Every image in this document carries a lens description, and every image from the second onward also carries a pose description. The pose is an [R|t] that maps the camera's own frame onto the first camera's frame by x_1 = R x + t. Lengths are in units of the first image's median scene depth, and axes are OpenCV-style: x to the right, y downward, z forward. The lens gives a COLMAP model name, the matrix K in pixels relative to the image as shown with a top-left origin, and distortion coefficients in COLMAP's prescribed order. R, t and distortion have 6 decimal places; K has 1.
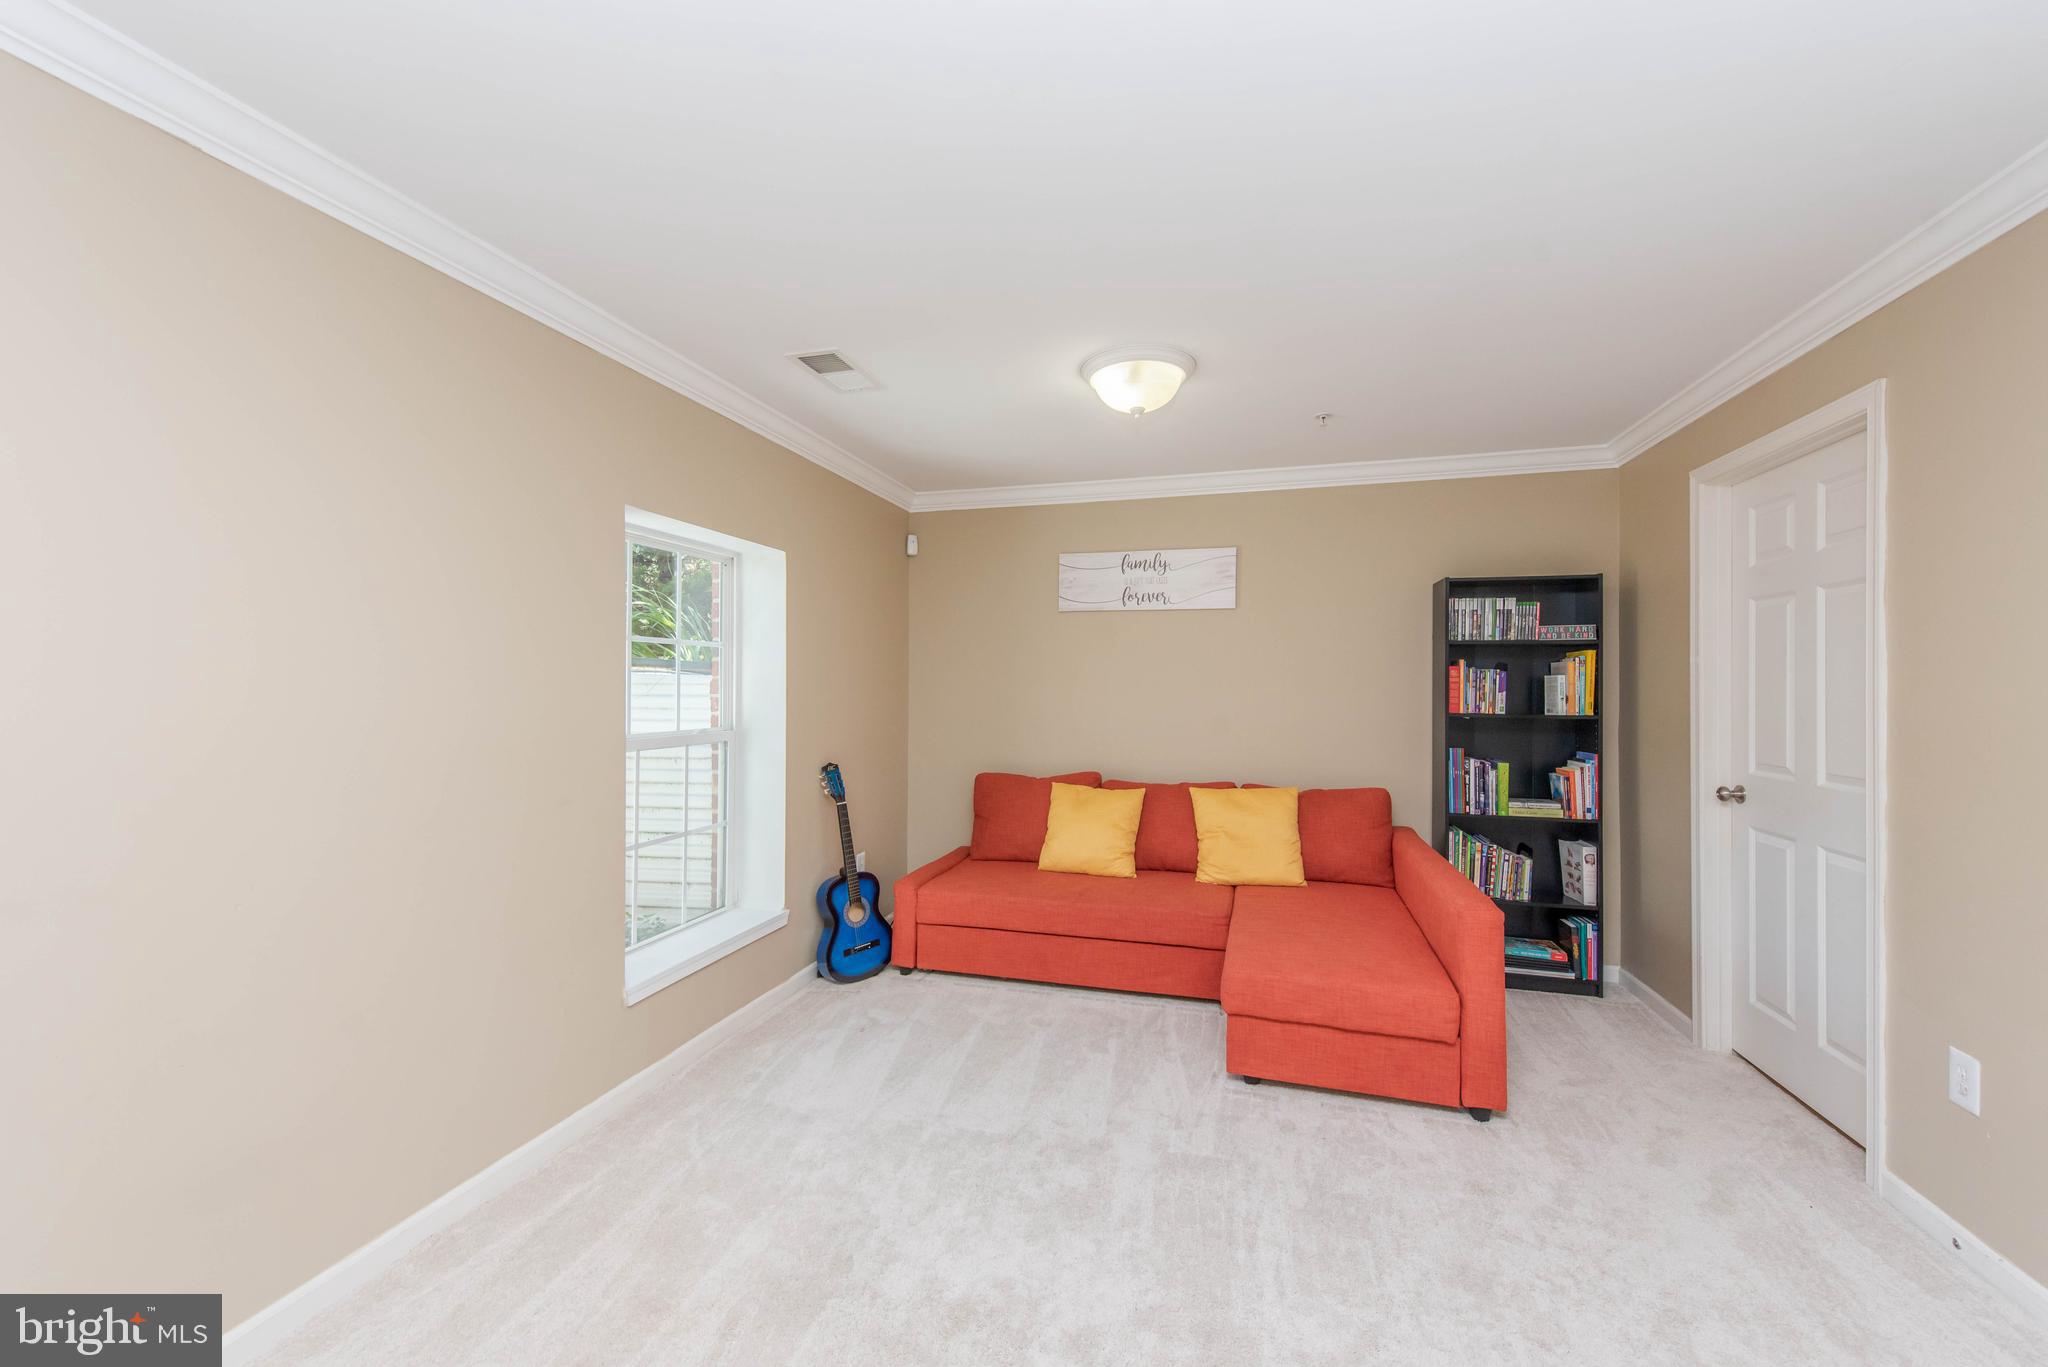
lens RADIAL K [[802.7, 0, 1027.5], [0, 802.7, 682.1], [0, 0, 1]] dist [0.019824, -0.005647]
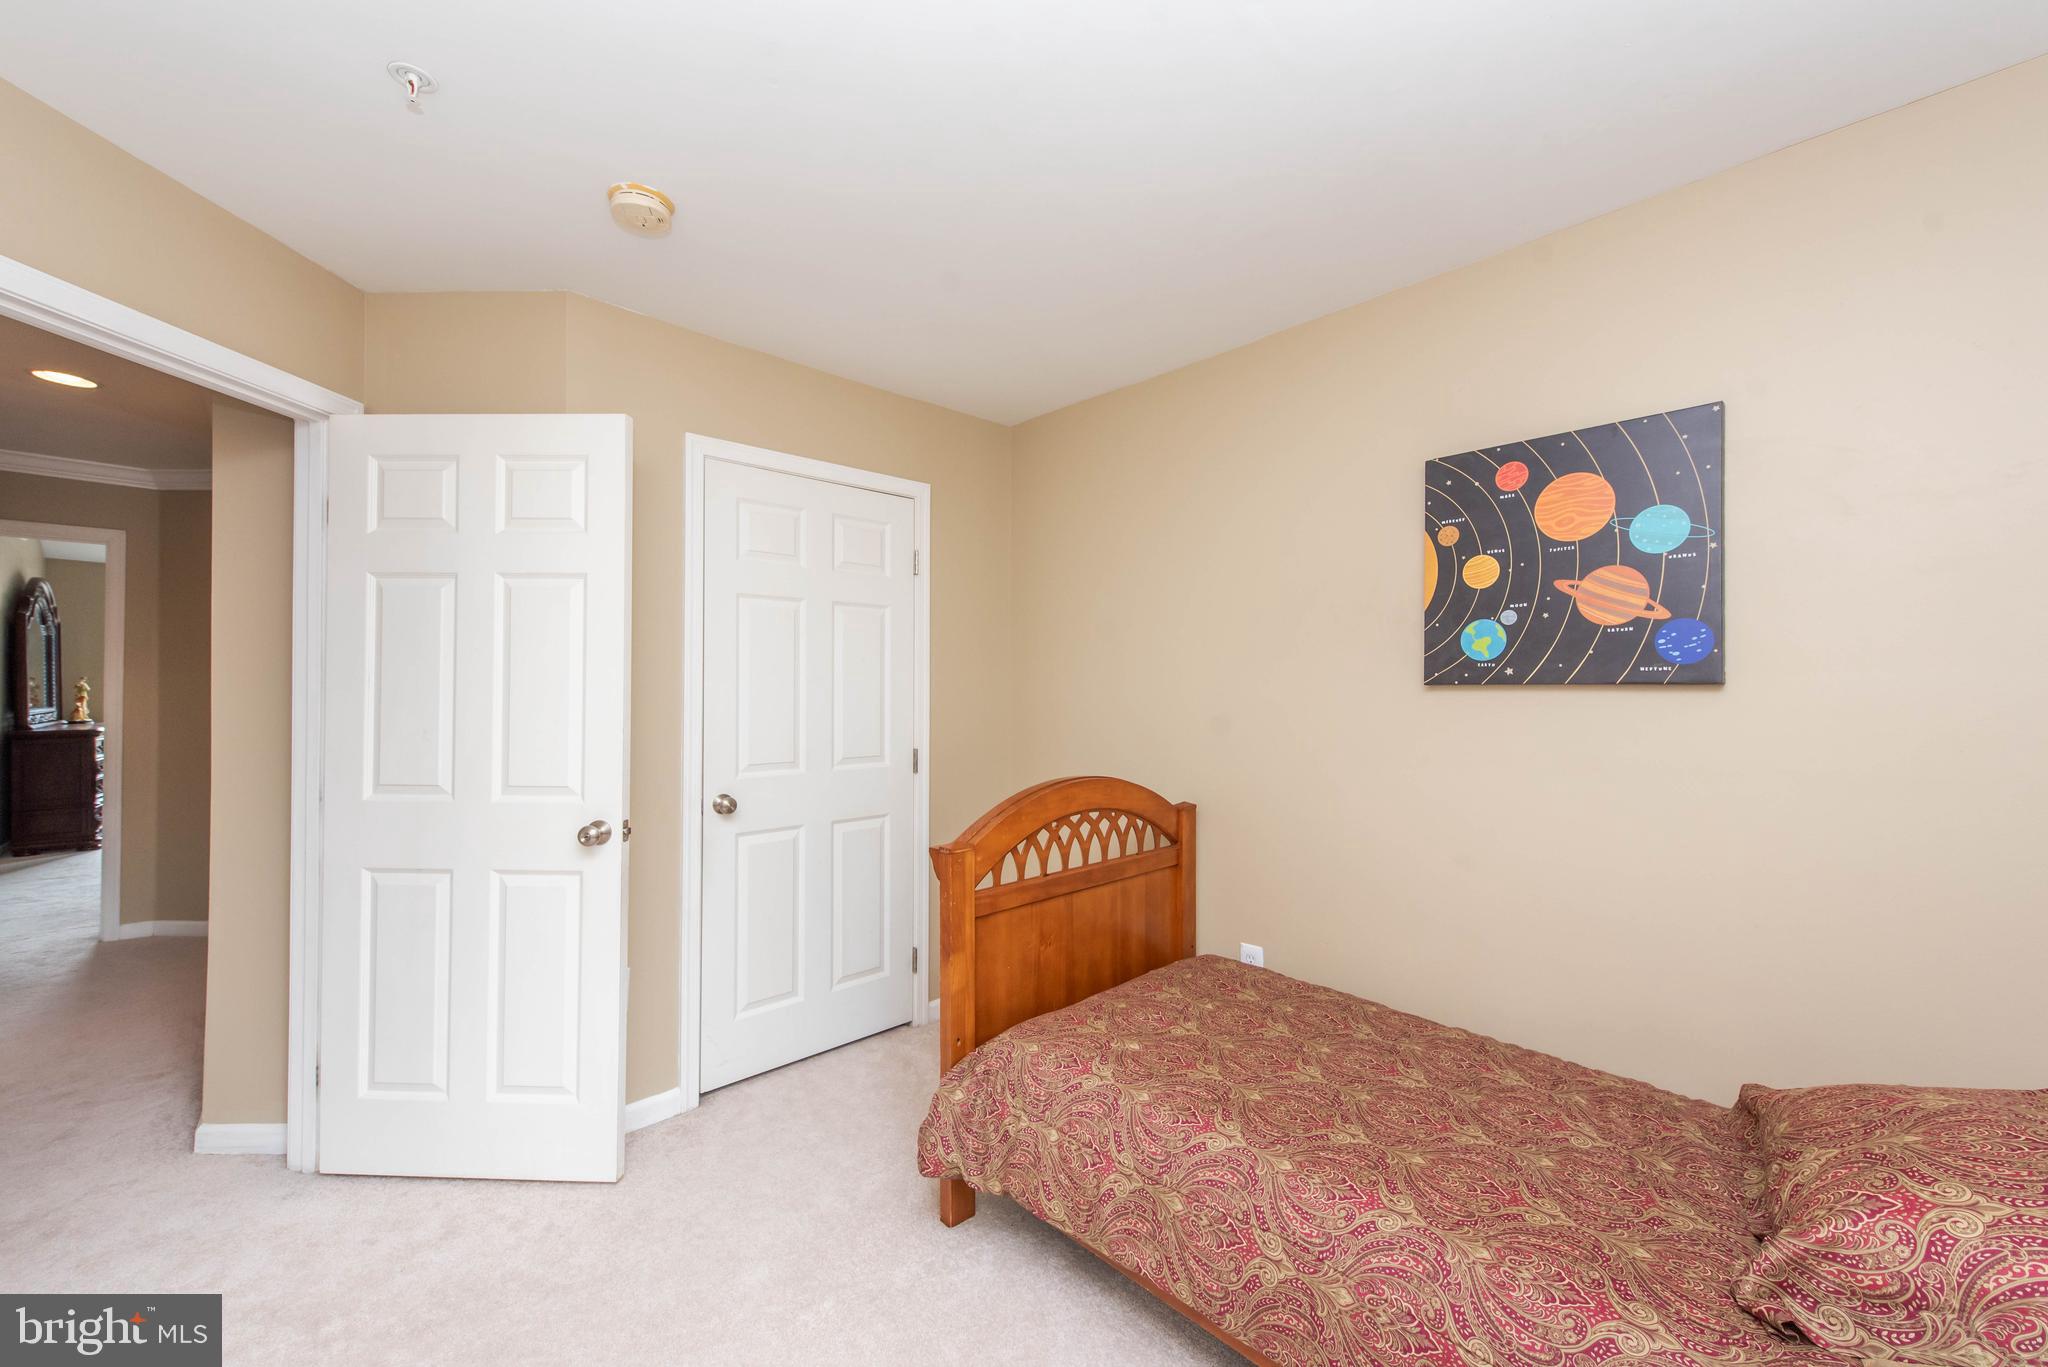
lens RADIAL K [[802.7, 0, 1027.5], [0, 802.7, 682.1], [0, 0, 1]] dist [0.019824, -0.005647]
pose [[-0.053947, -0.000225, 0.998544, 0.064276], [-0.005191, 0.999987, -0.000055, -0.004144], [-0.998530, -0.005187, -0.053947, 0.376813]]
